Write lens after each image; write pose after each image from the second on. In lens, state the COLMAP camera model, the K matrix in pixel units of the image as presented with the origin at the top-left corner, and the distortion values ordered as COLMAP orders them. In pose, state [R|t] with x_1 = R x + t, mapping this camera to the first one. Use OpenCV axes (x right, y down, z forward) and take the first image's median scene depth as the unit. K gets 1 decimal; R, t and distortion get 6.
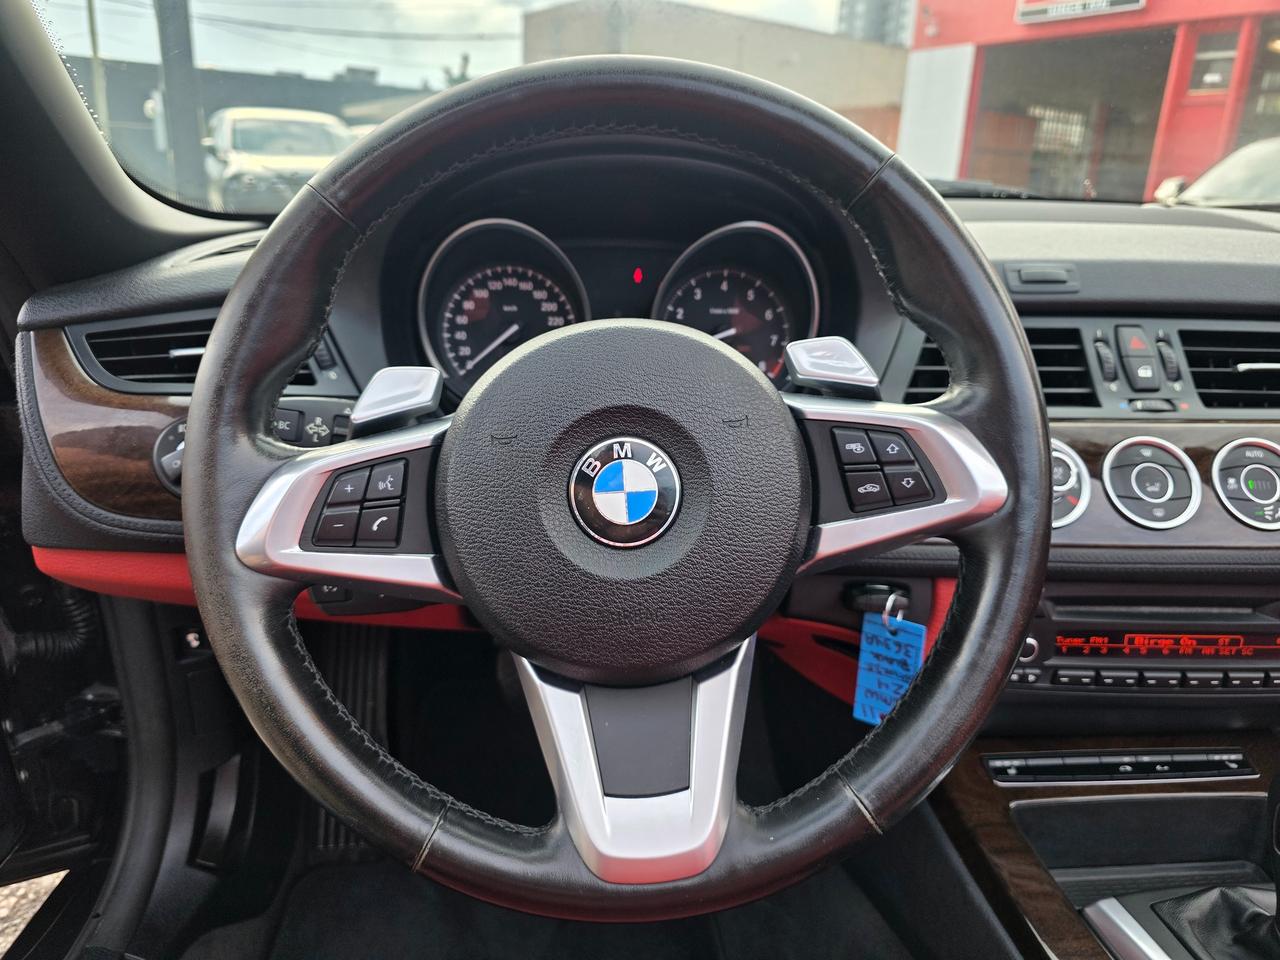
lens RADIAL K [[888.6, 0, 648.3], [0, 888.6, 479.6], [0, 0, 1]] dist [0.047895, -0.054801]
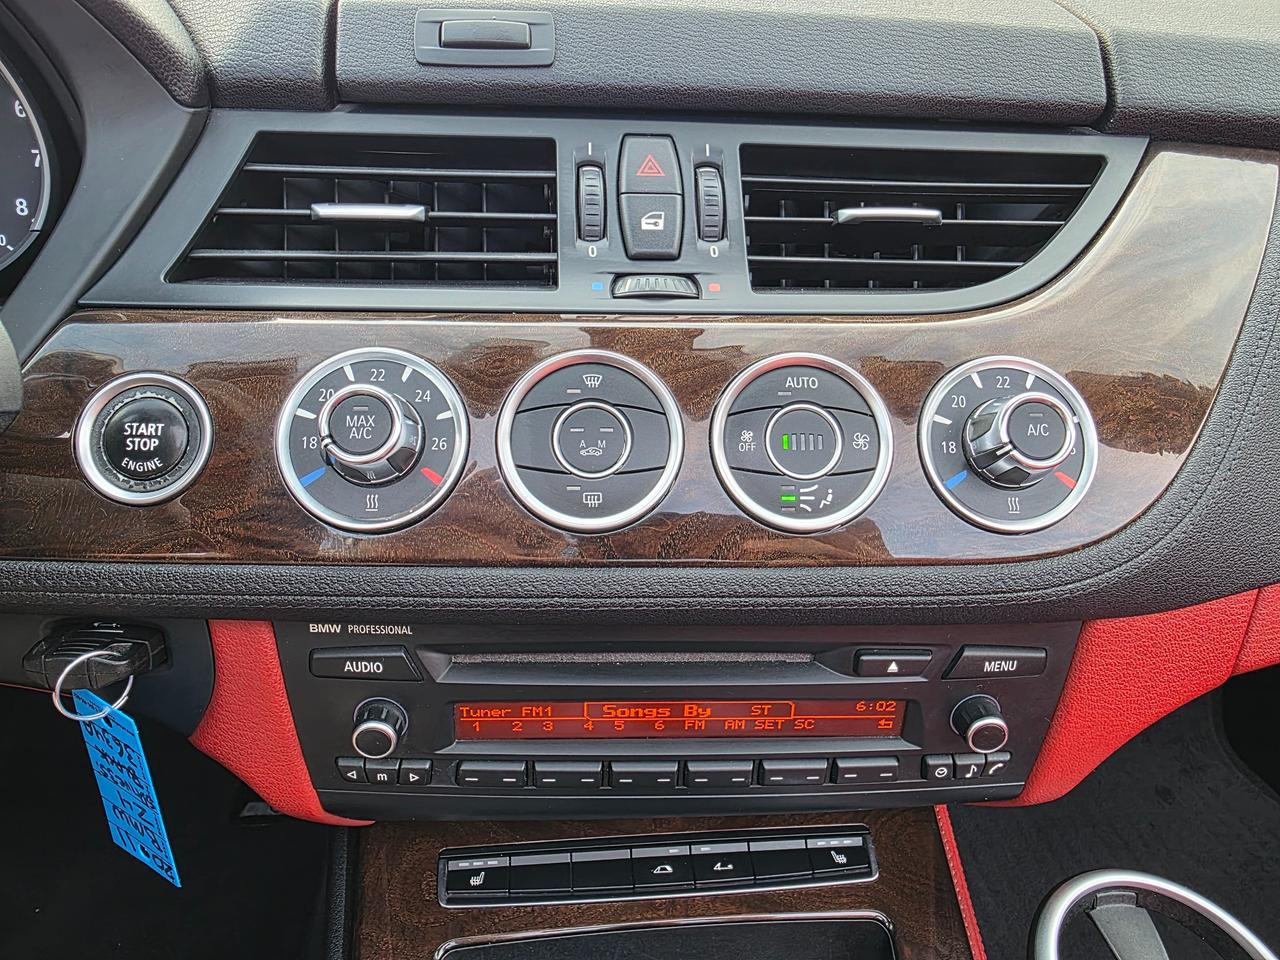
lens RADIAL K [[874.9, 0, 640.0], [0, 874.9, 480.0], [0, 0, 1]] dist [0.002161, -0.000811]
pose [[0.999914, -0.001903, 0.012971, 0.539804], [-0.000078, 0.988530, 0.151027, -0.046526], [-0.013110, -0.151015, 0.988445, 0.457831]]
